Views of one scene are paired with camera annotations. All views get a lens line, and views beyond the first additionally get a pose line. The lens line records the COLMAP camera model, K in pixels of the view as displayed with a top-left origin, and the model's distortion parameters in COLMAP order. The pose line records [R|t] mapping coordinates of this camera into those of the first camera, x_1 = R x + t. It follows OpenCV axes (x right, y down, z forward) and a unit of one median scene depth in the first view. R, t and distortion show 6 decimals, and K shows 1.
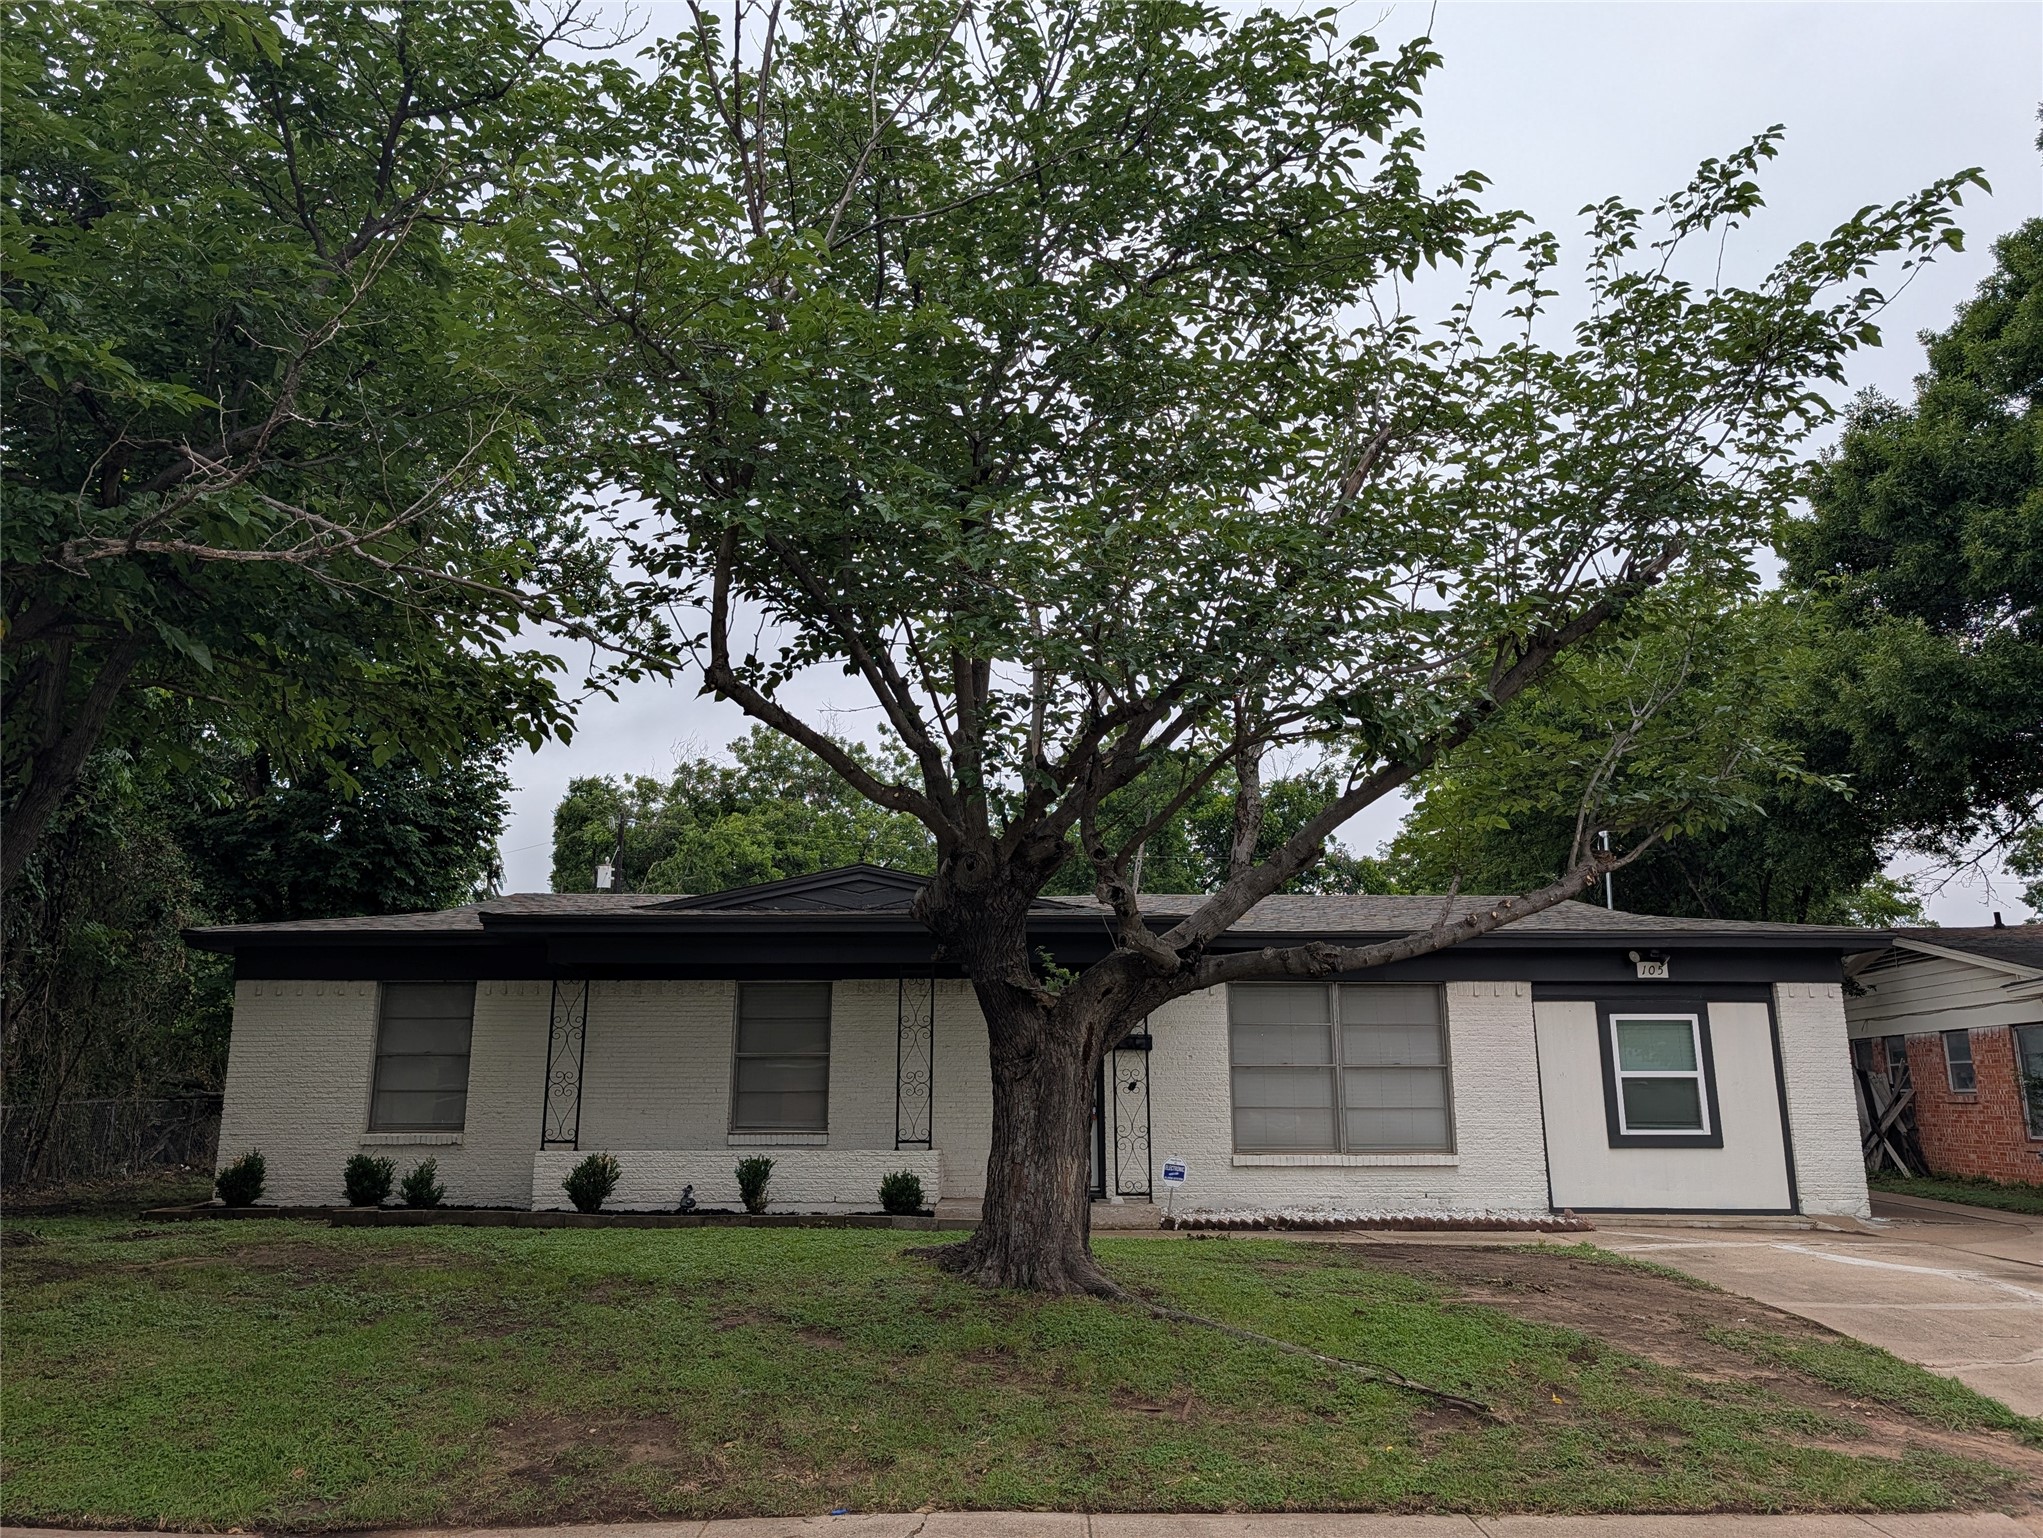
lens RADIAL K [[1460.2, 0, 1021.5], [0, 1460.2, 769.0], [0, 0, 1]] dist [0.006123, -0.003809]
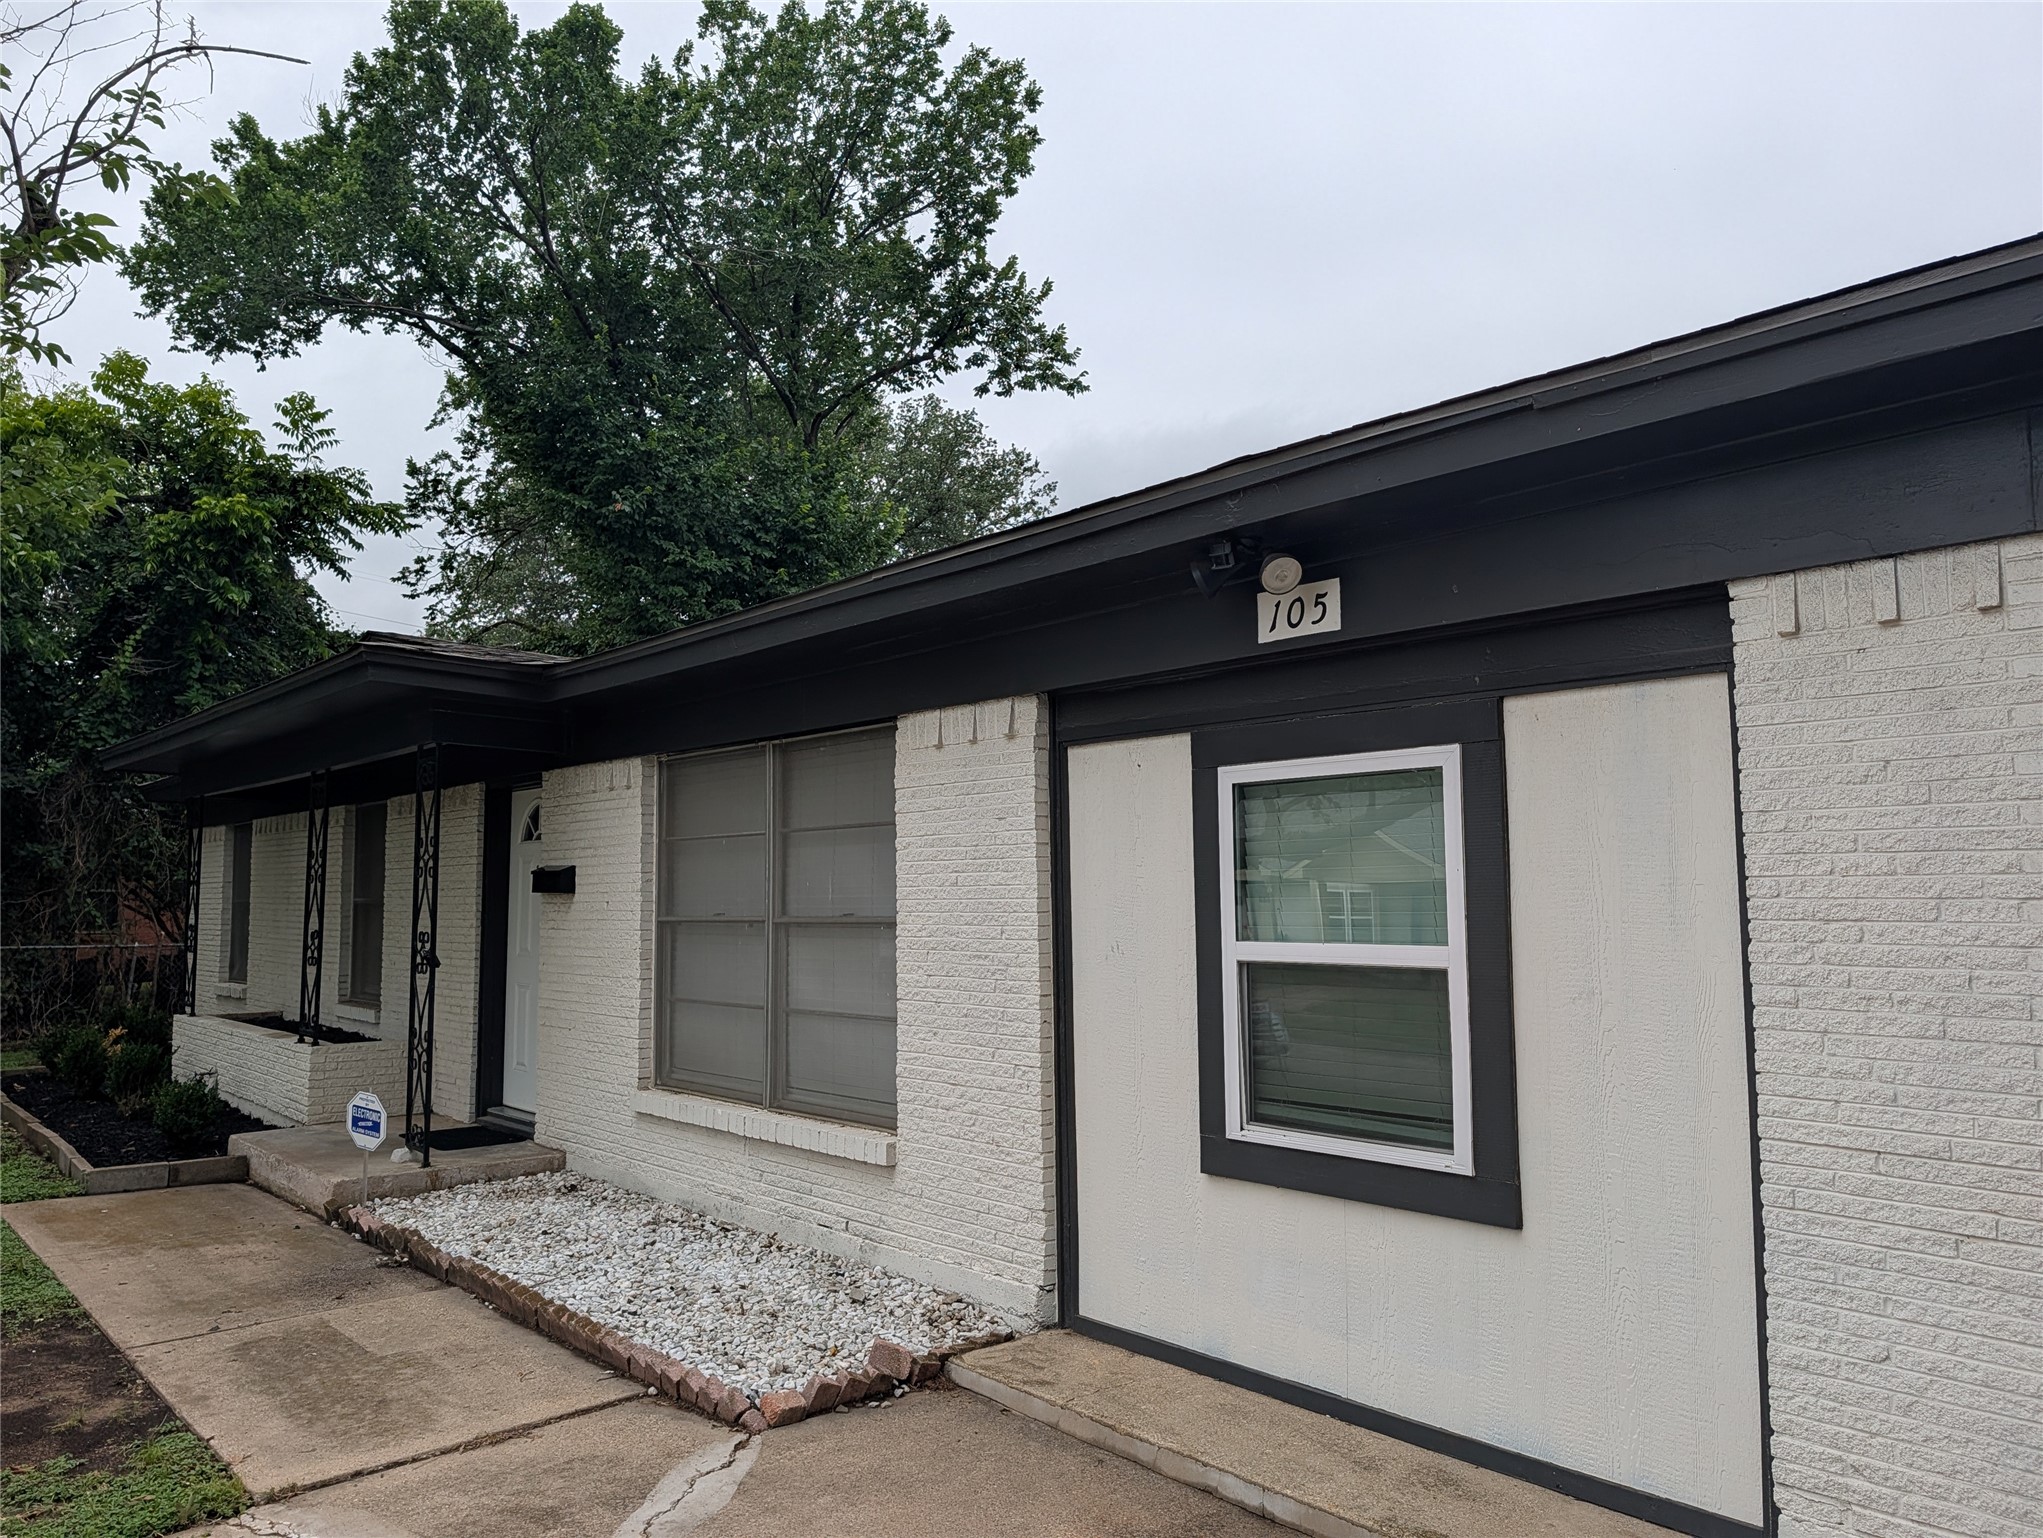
lens RADIAL K [[1460.2, 0, 1021.5], [0, 1460.2, 769.0], [0, 0, 1]] dist [0.006123, -0.003809]
pose [[0.688850, -0.070394, -0.721478, 0.605885], [0.156083, 0.986332, 0.052789, 0.144816], [0.707901, -0.148974, 0.690422, 0.748621]]
